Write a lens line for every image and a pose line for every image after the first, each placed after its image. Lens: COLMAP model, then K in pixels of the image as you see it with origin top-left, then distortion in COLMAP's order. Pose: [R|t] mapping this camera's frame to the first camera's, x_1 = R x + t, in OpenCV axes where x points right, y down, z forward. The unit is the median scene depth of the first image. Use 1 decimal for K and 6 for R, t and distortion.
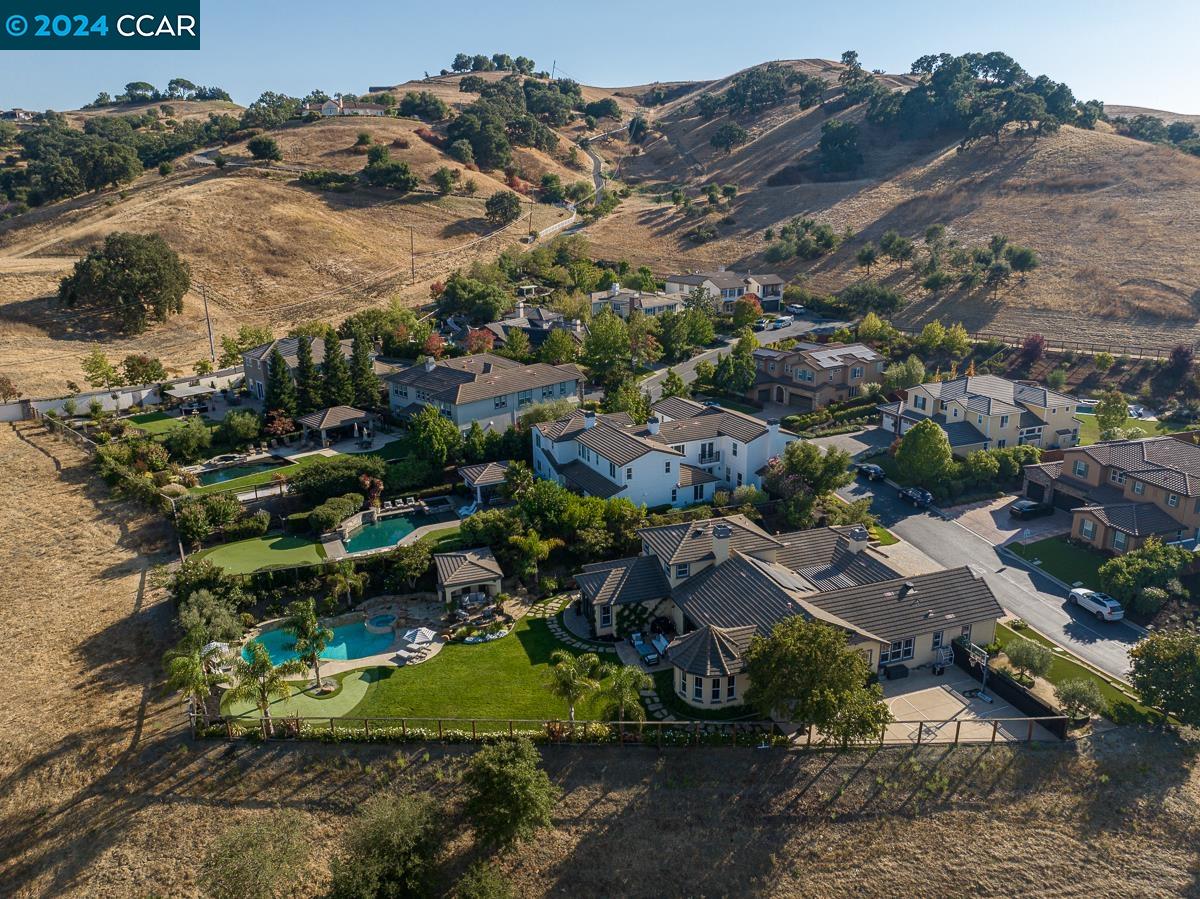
lens RADIAL K [[957.1, 0, 600.0], [0, 957.1, 449.5], [0, 0, 1]] dist [-0.003078, -0.003486]
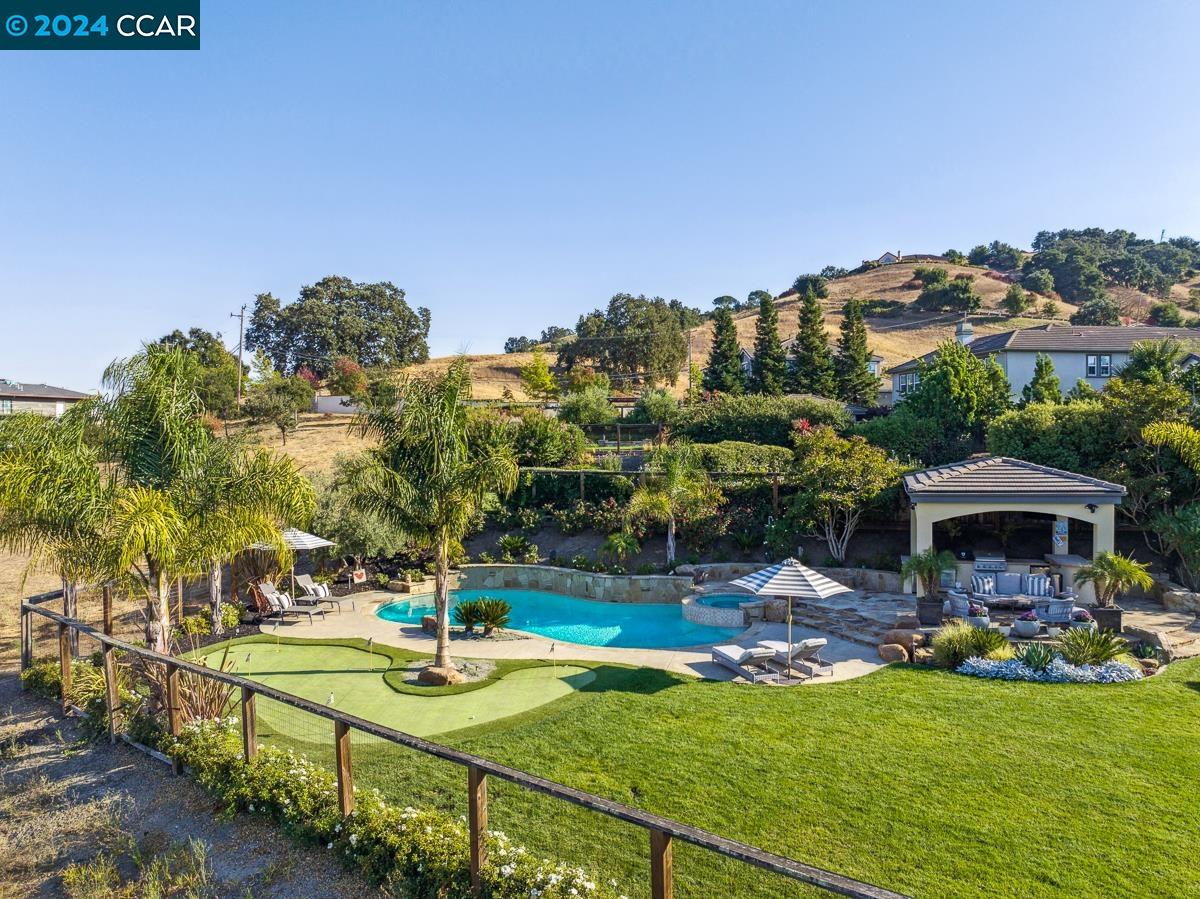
lens RADIAL K [[877.6, 0, 600.0], [0, 877.6, 449.5], [0, 0, 1]] dist [-0.012219, 0.001343]
pose [[0.822840, 0.000085, -0.568273, -0.079781], [-0.158799, 0.960197, -0.229792, 0.204190], [0.545634, 0.279324, 0.790102, 0.682734]]
